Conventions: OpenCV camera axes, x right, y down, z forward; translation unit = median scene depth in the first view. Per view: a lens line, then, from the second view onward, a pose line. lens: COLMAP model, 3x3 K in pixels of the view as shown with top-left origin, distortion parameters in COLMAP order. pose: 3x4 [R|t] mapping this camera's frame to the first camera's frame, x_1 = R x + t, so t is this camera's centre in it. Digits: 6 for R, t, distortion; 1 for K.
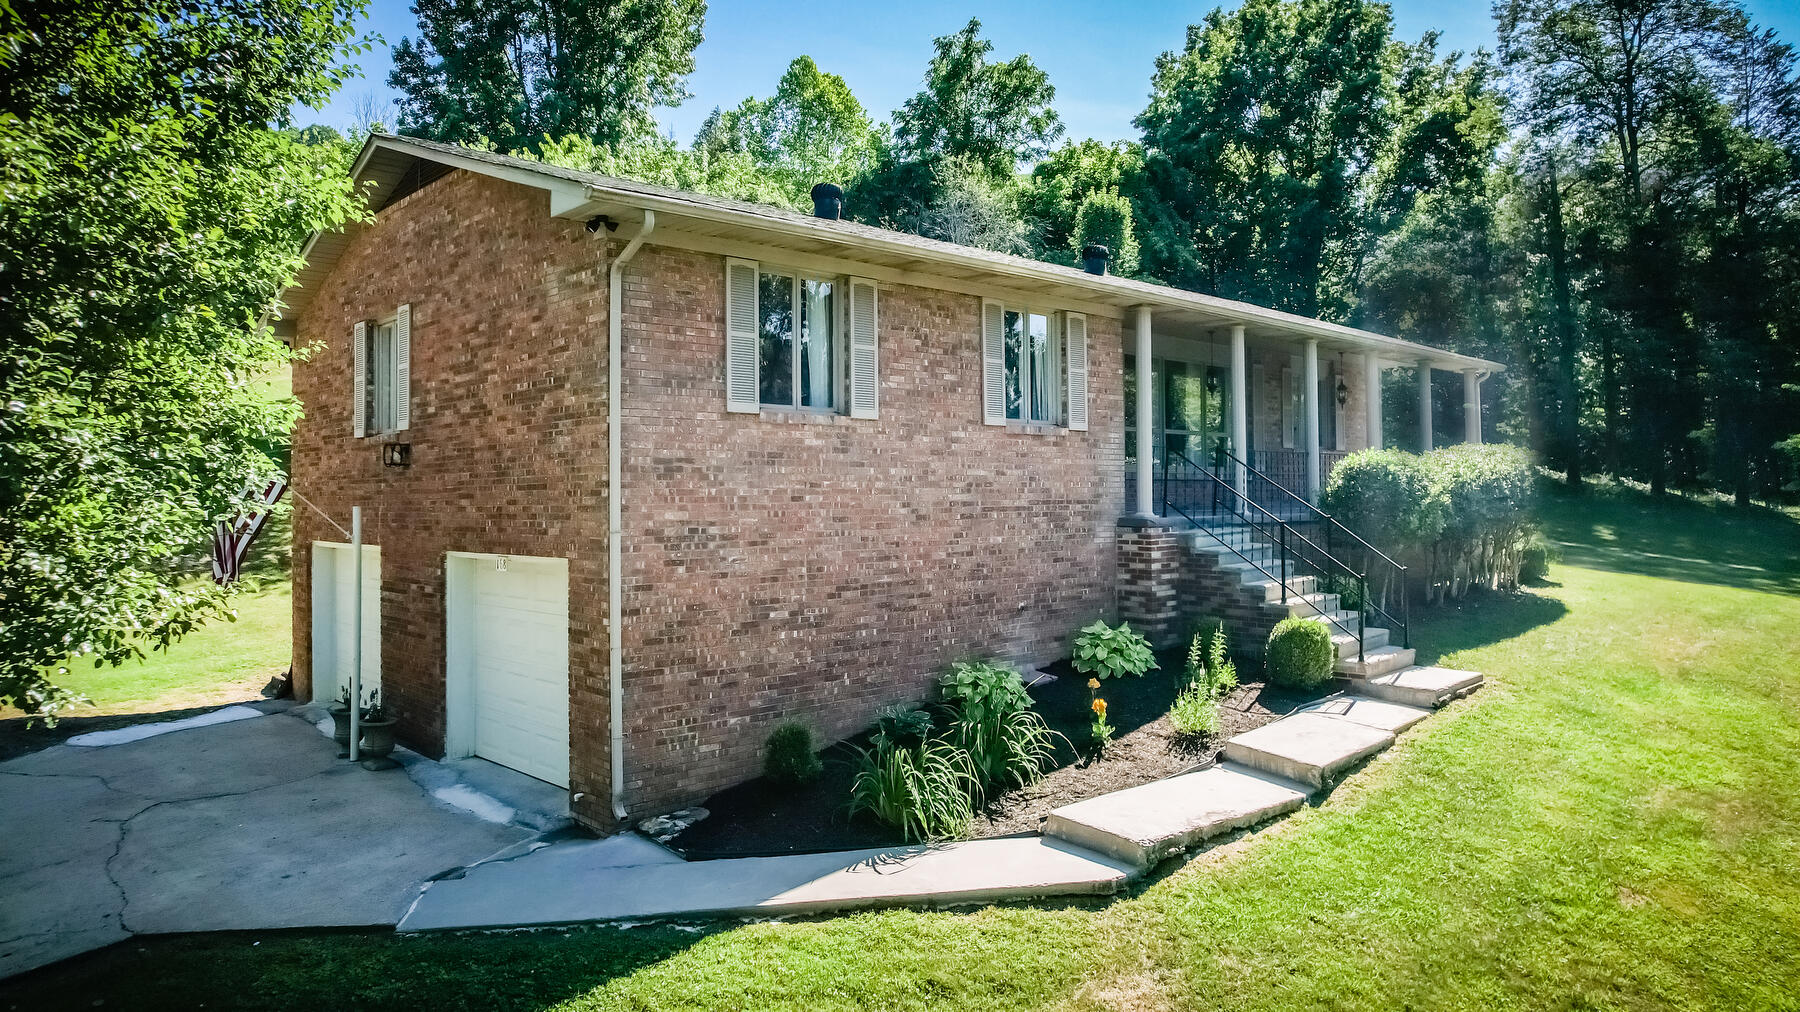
lens RADIAL K [[1152.1, 0, 900.0], [0, 1152.1, 443.2], [0, 0, 1]] dist [-0.024237, -0.000032]
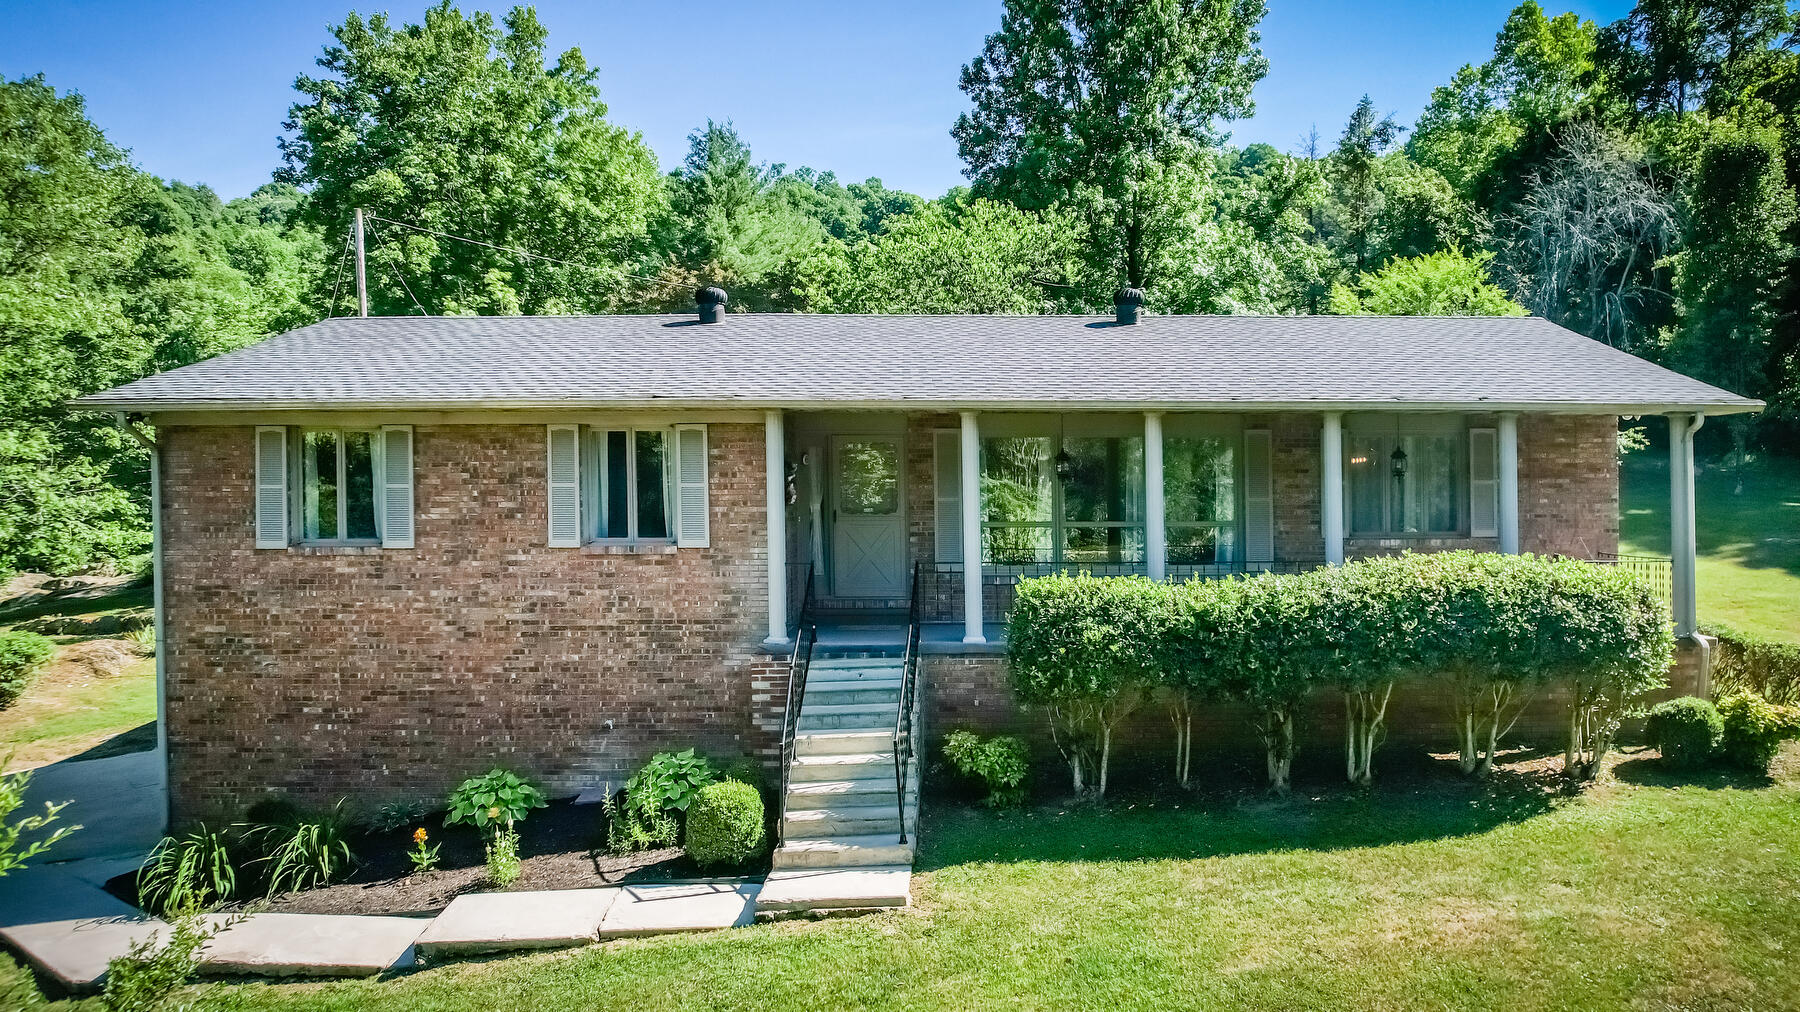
lens RADIAL K [[1143.3, 0, 900.2], [0, 1143.3, 506.1], [0, 0, 1]] dist [-0.019119, 0.003013]
pose [[0.740434, 0.004046, -0.672117, 1.106313], [0.027668, 0.998951, 0.036493, -0.090854], [0.671559, -0.045617, 0.739545, 0.496596]]
